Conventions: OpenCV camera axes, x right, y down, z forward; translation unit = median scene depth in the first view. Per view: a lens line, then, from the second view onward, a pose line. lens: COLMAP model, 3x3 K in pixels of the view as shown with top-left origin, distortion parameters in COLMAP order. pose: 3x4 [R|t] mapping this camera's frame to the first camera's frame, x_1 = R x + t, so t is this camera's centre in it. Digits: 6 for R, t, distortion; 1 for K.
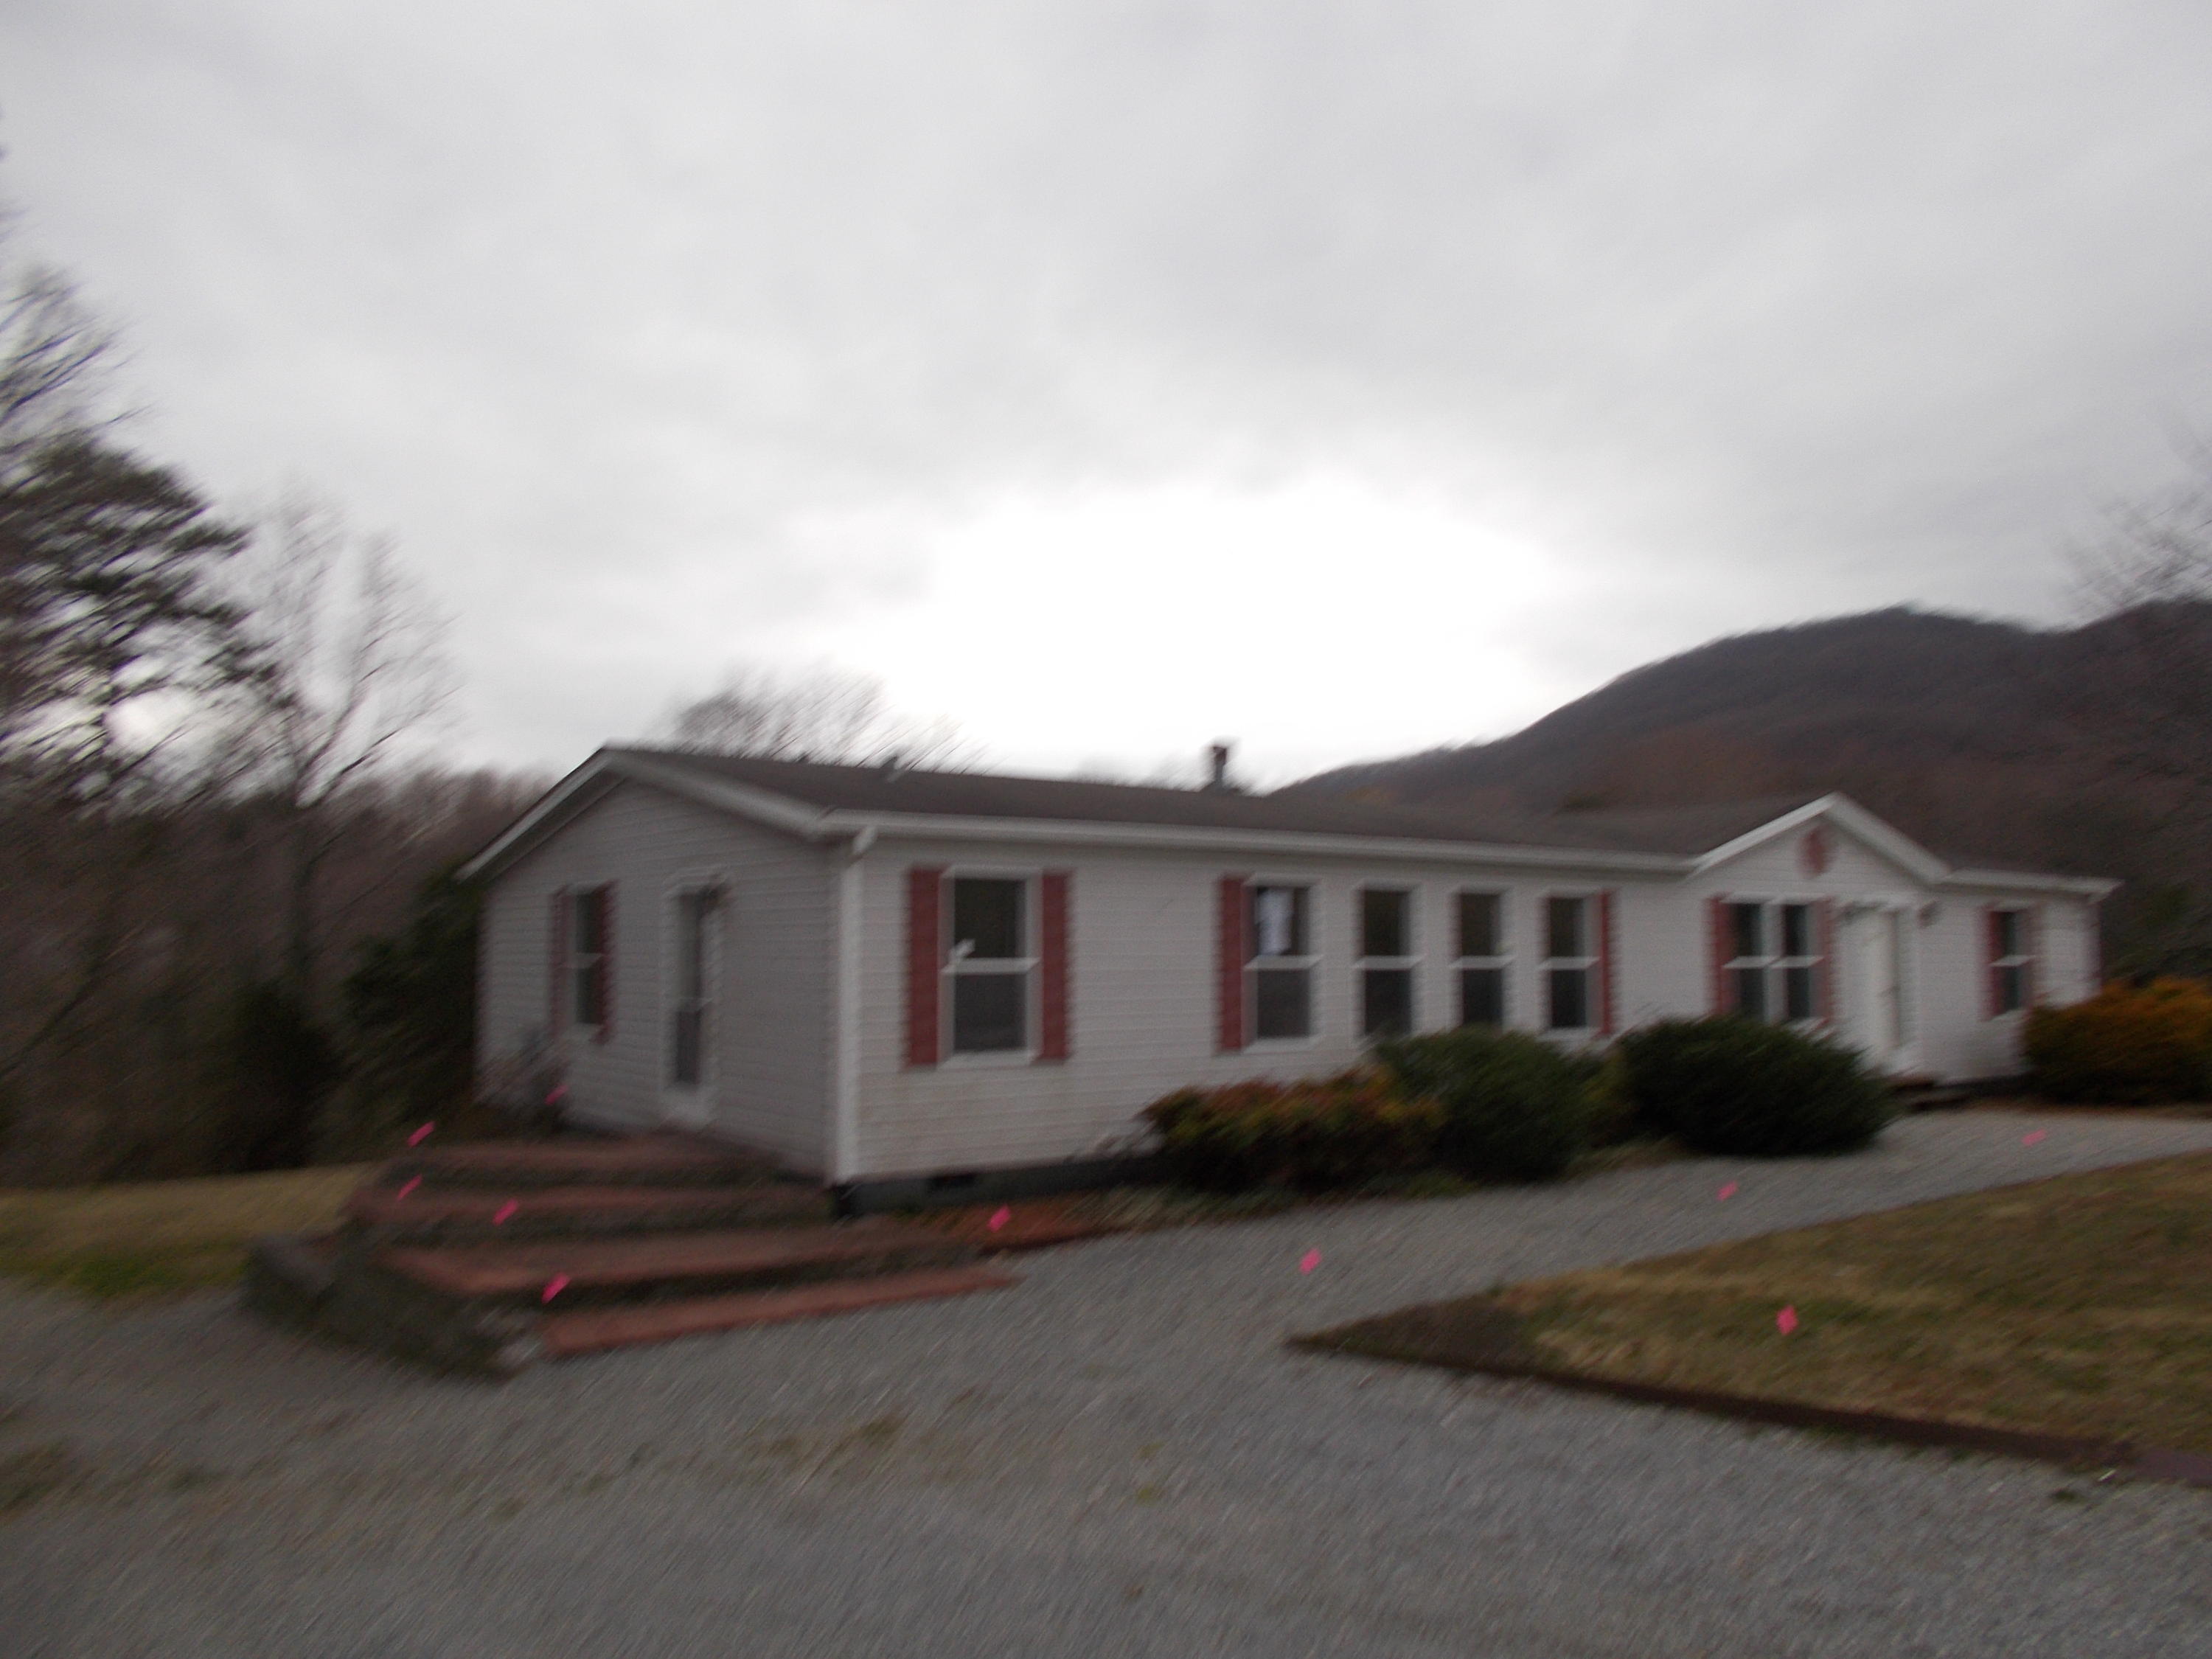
lens RADIAL K [[1669.5, 0, 1105.0], [0, 1669.5, 818.1], [0, 0, 1]] dist [-0.001641, 0.007479]
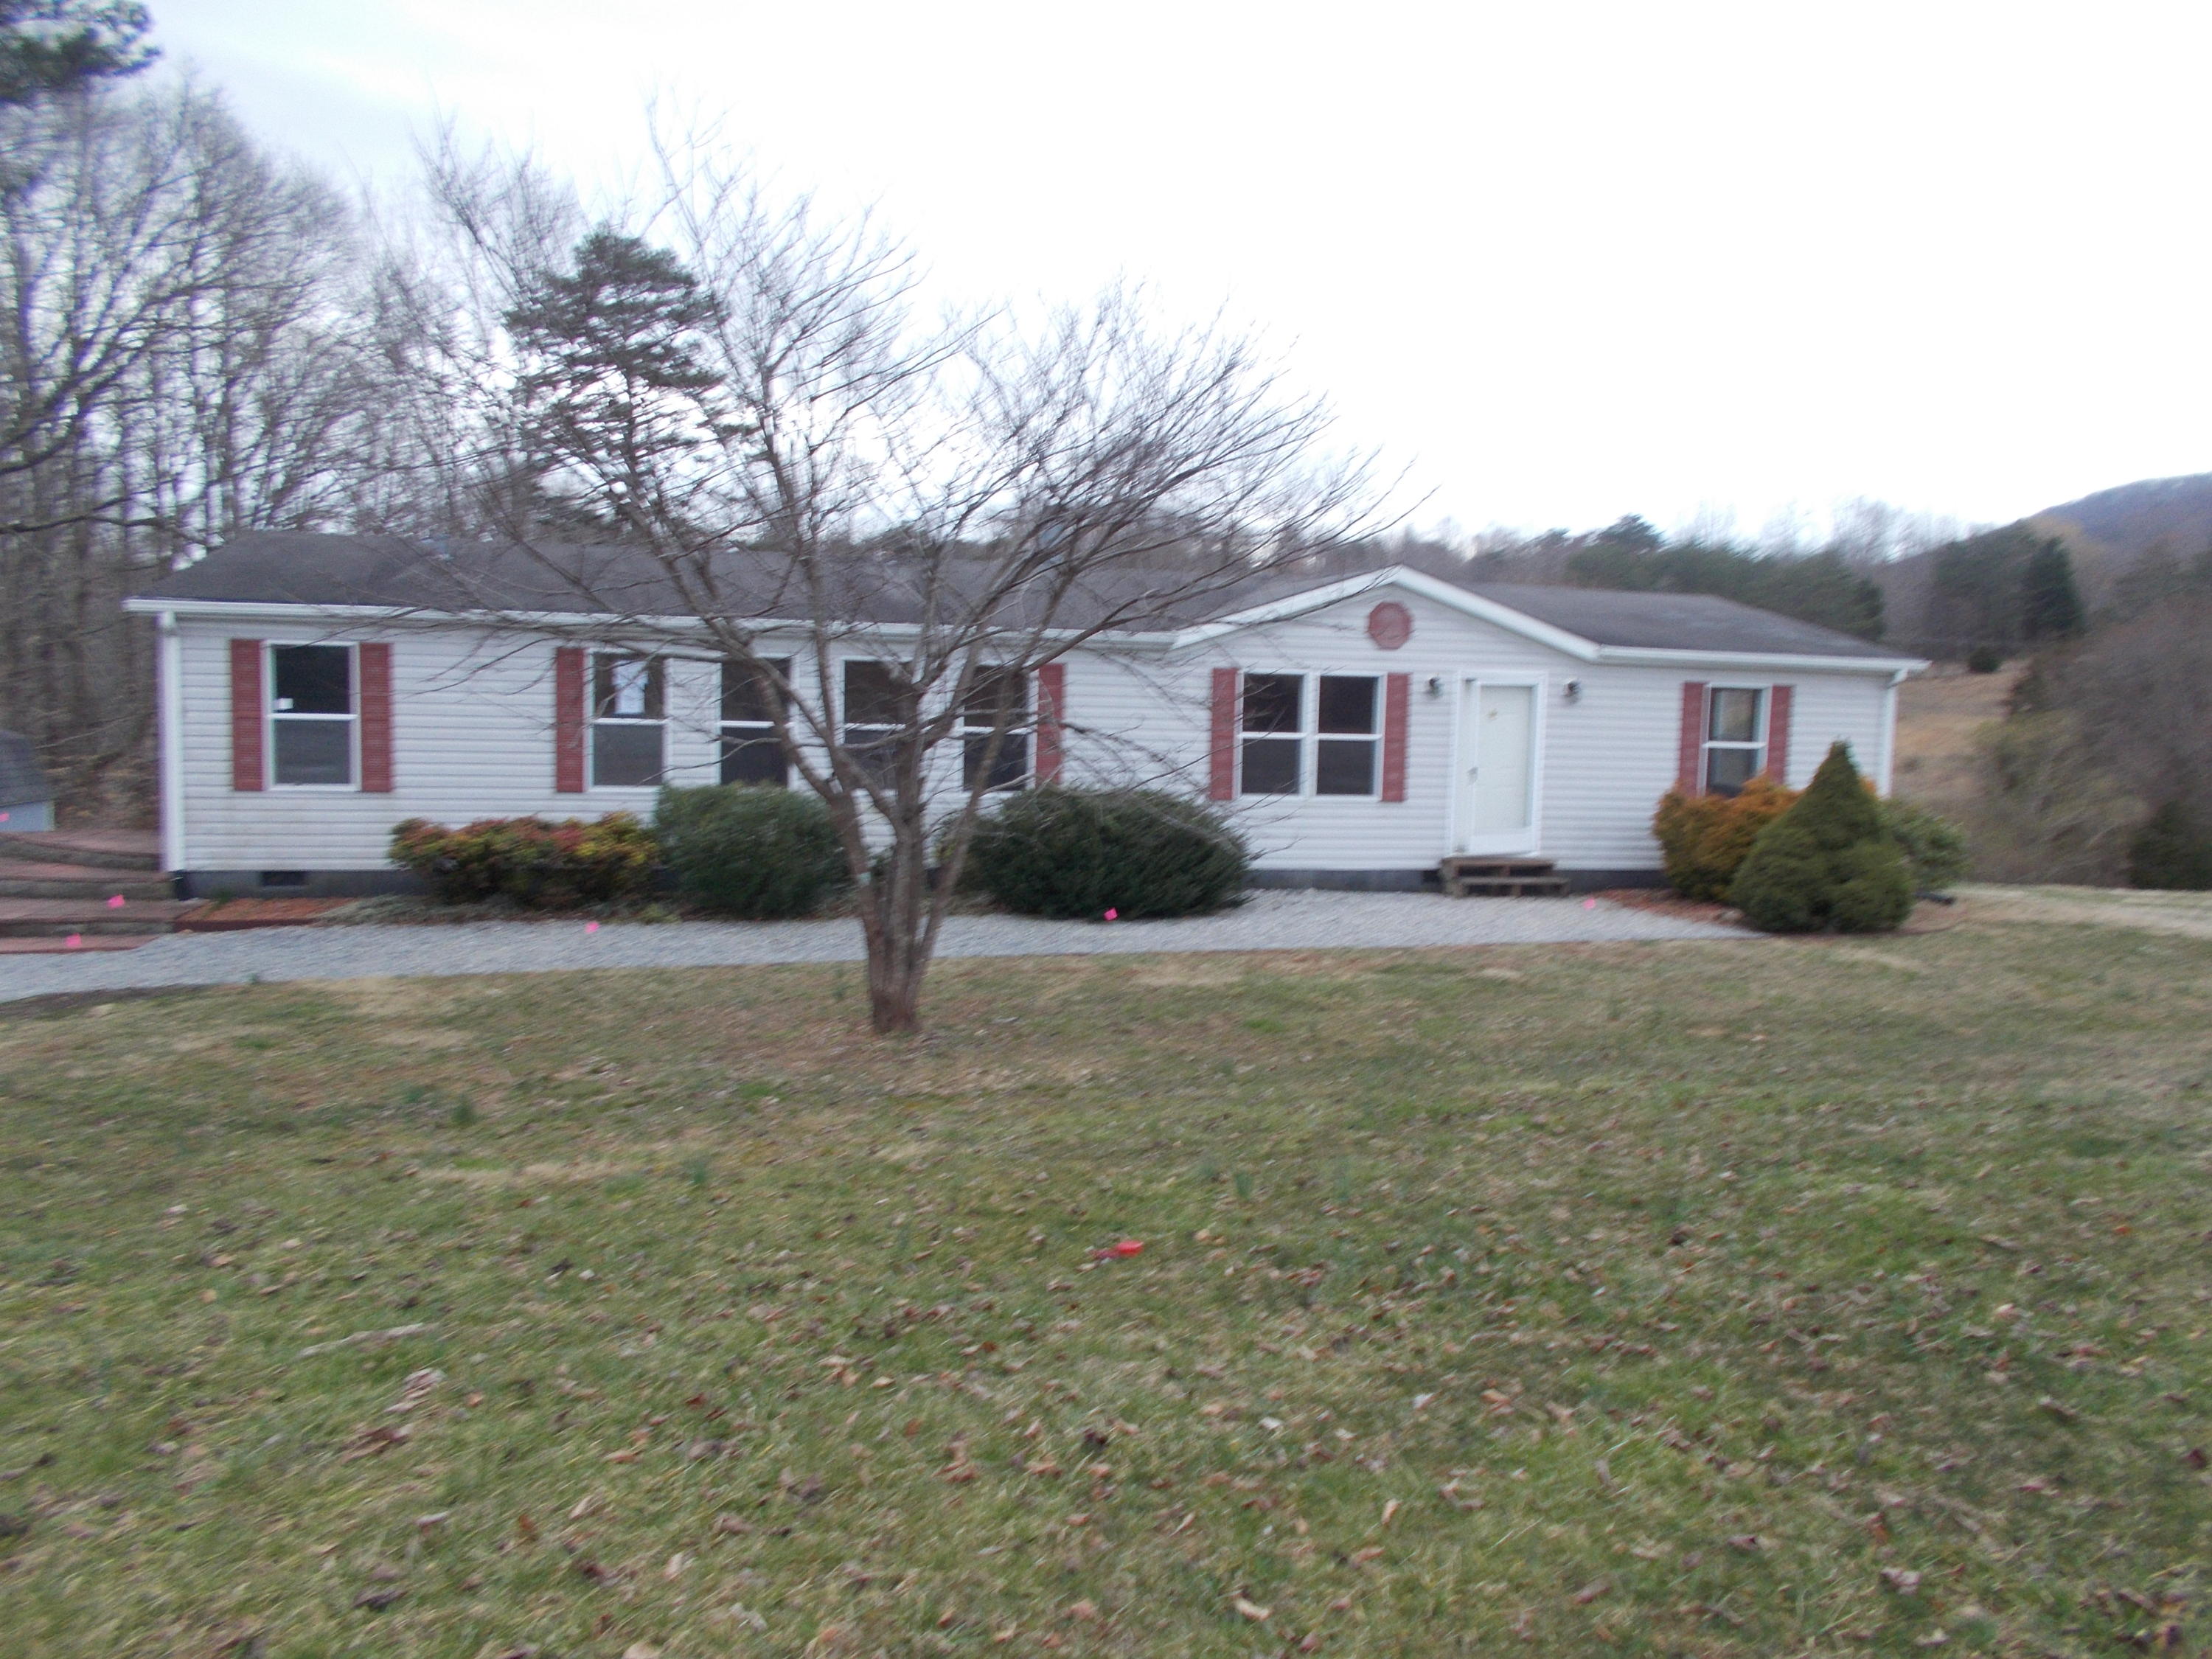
lens RADIAL K [[1669.5, 0, 1107.6], [0, 1669.5, 830.4], [0, 0, 1]] dist [-0.001641, 0.007479]
pose [[0.933558, 0.057755, -0.353743, 0.840009], [0.000734, 0.986623, 0.163020, -0.029707], [0.358426, -0.152448, 0.921027, 0.018497]]
